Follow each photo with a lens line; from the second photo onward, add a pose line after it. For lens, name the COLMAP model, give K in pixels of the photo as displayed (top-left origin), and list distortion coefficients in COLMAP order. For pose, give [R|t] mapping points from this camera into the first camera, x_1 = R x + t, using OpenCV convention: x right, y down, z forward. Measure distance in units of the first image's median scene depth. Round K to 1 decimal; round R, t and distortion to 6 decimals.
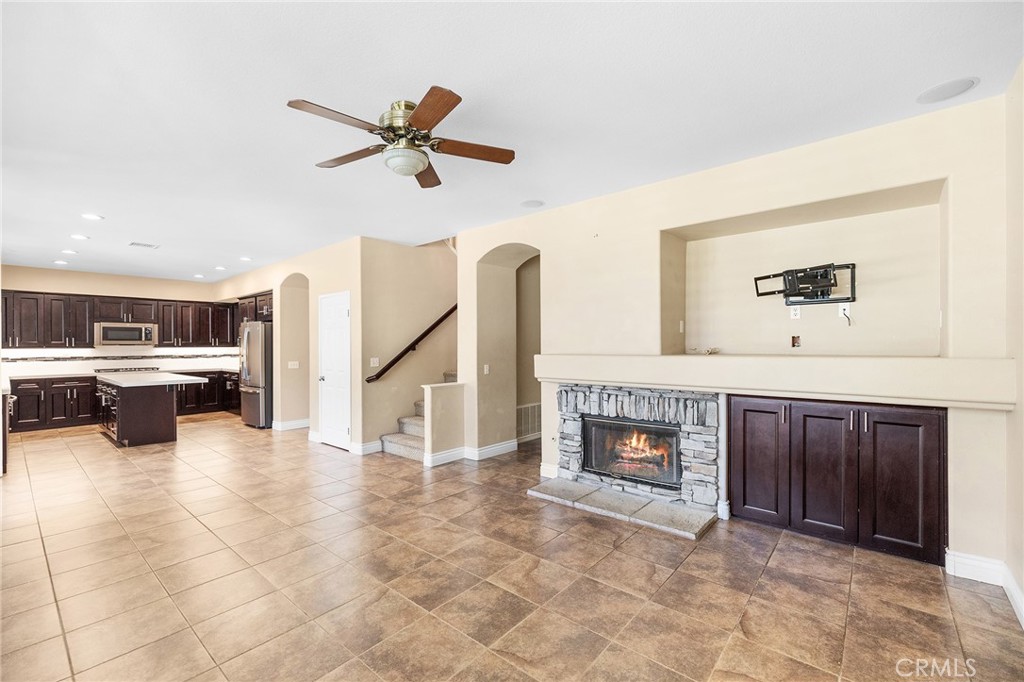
lens RADIAL K [[433.3, 0, 514.6], [0, 433.3, 343.3], [0, 0, 1]] dist [0.001670, 0.000231]
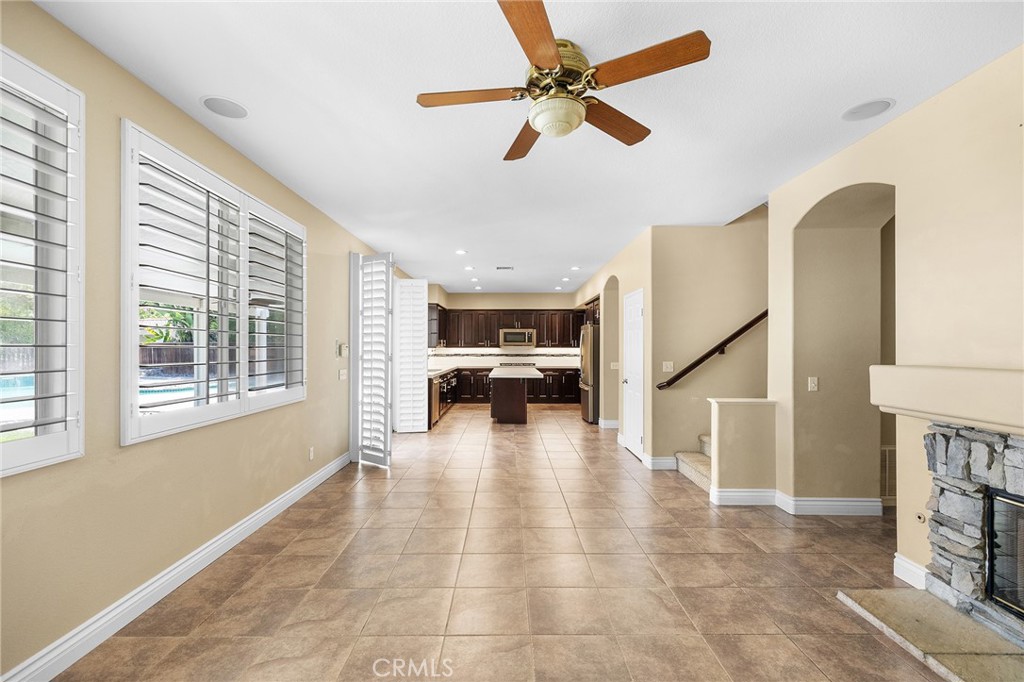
lens RADIAL K [[433.3, 0, 511.6], [0, 433.3, 343.8], [0, 0, 1]] dist [0.001670, 0.000231]
pose [[0.653222, 0.002093, -0.757163, 0.145222], [-0.004005, 0.999992, -0.000691, -0.000856], [0.757156, 0.003484, 0.653225, 0.203858]]
